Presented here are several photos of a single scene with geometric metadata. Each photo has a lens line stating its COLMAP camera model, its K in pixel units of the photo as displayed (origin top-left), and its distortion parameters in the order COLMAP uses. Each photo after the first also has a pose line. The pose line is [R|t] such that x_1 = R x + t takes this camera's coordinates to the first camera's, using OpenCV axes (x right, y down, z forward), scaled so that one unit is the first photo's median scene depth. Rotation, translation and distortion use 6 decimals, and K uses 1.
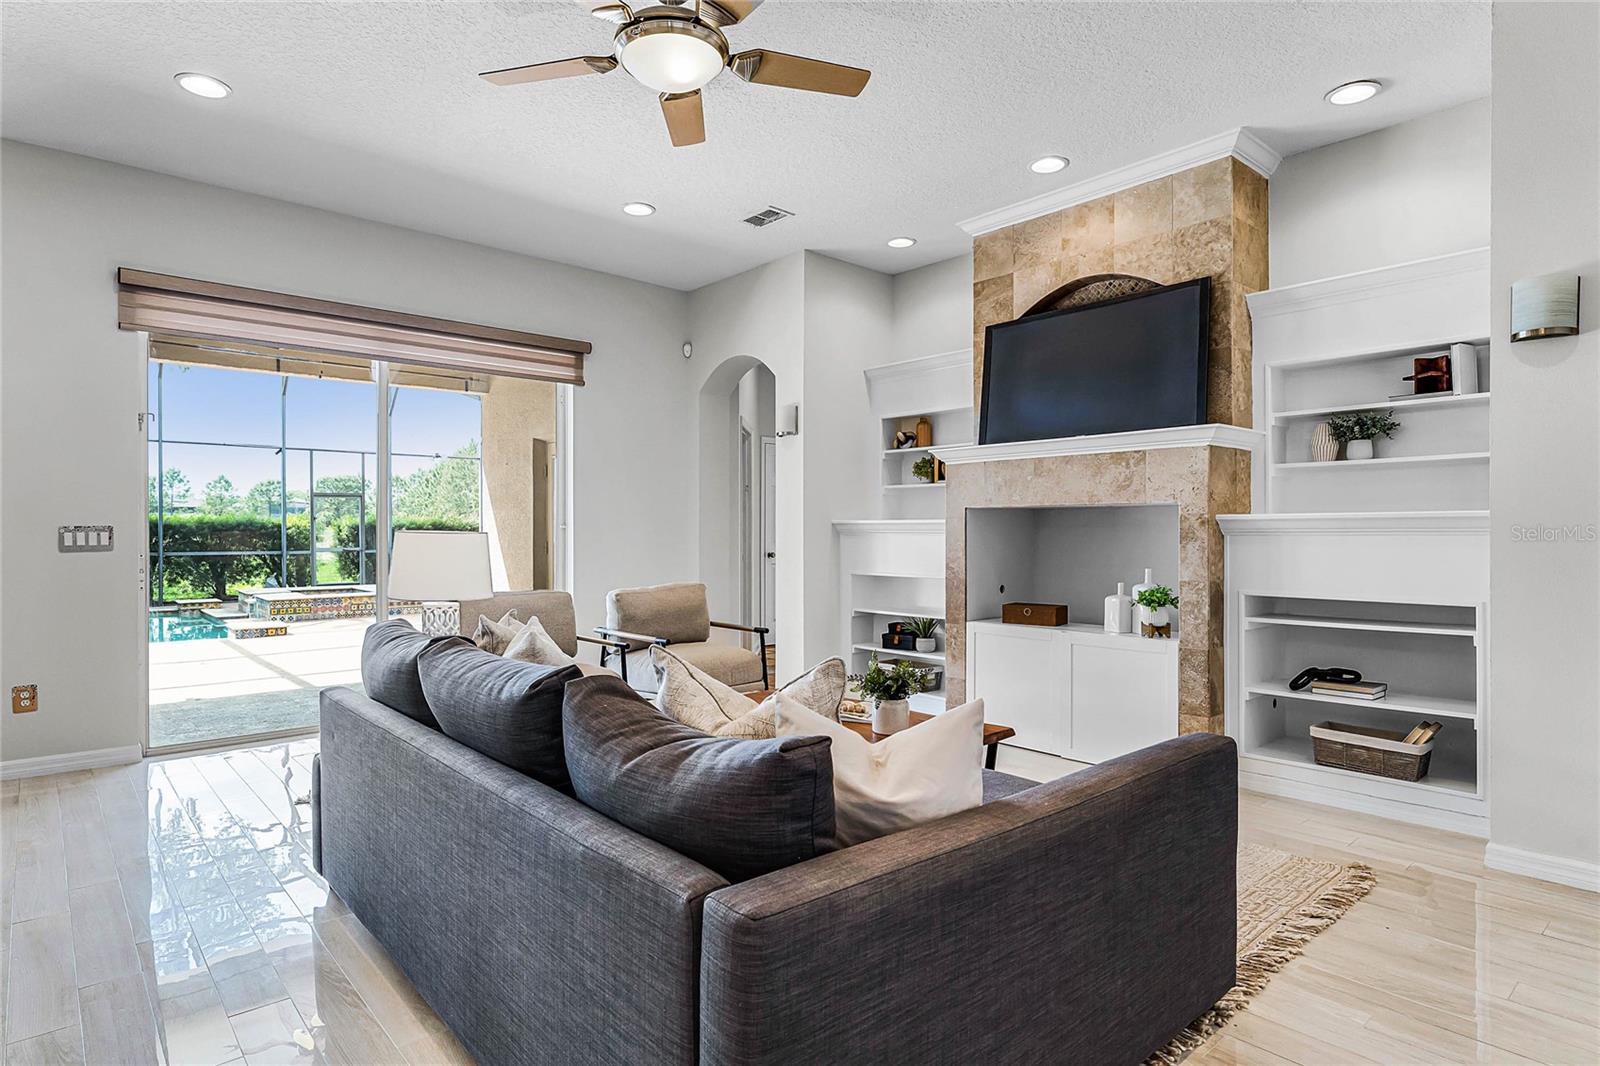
lens RADIAL K [[864.0, 0, 784.1], [0, 864.0, 532.1], [0, 0, 1]] dist [-0.000904, -0.001405]
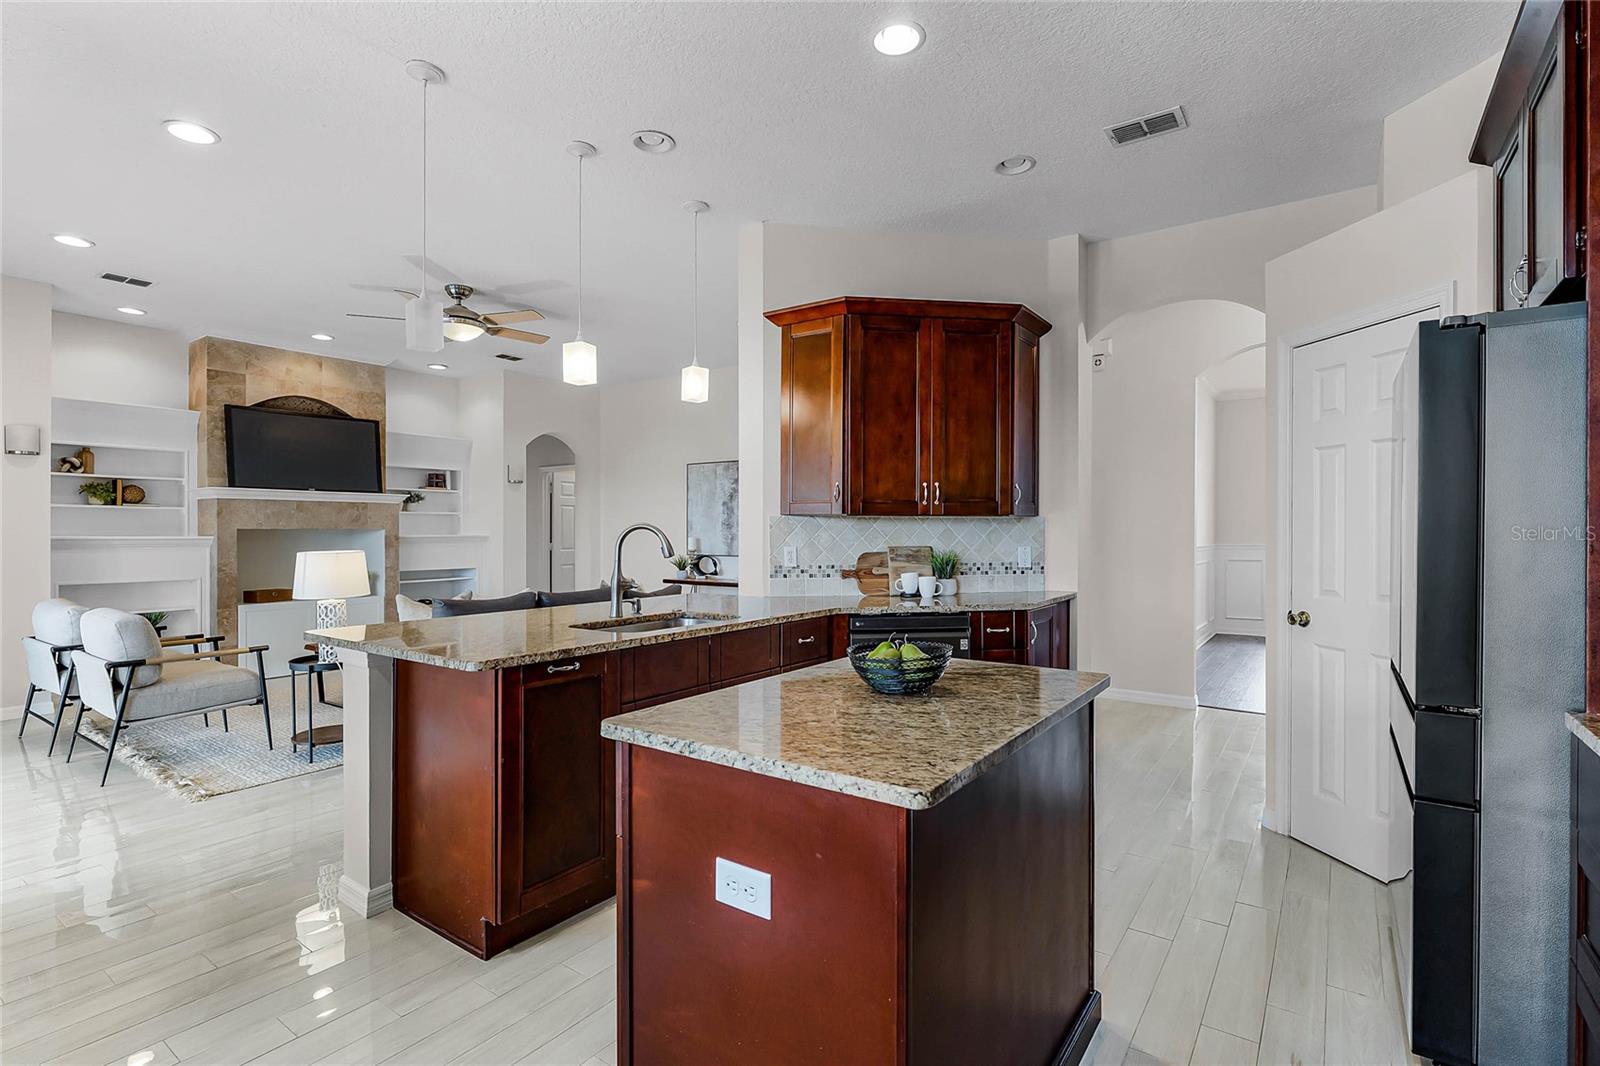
lens RADIAL K [[732.6, 0, 806.2], [0, 732.6, 532.8], [0, 0, 1]] dist [-0.000284, 0.000005]
pose [[-0.237905, -0.002276, 0.971286, -1.311429], [0.000837, 0.999996, 0.002549, -0.026447], [-0.971288, 0.001420, -0.237902, 0.375963]]
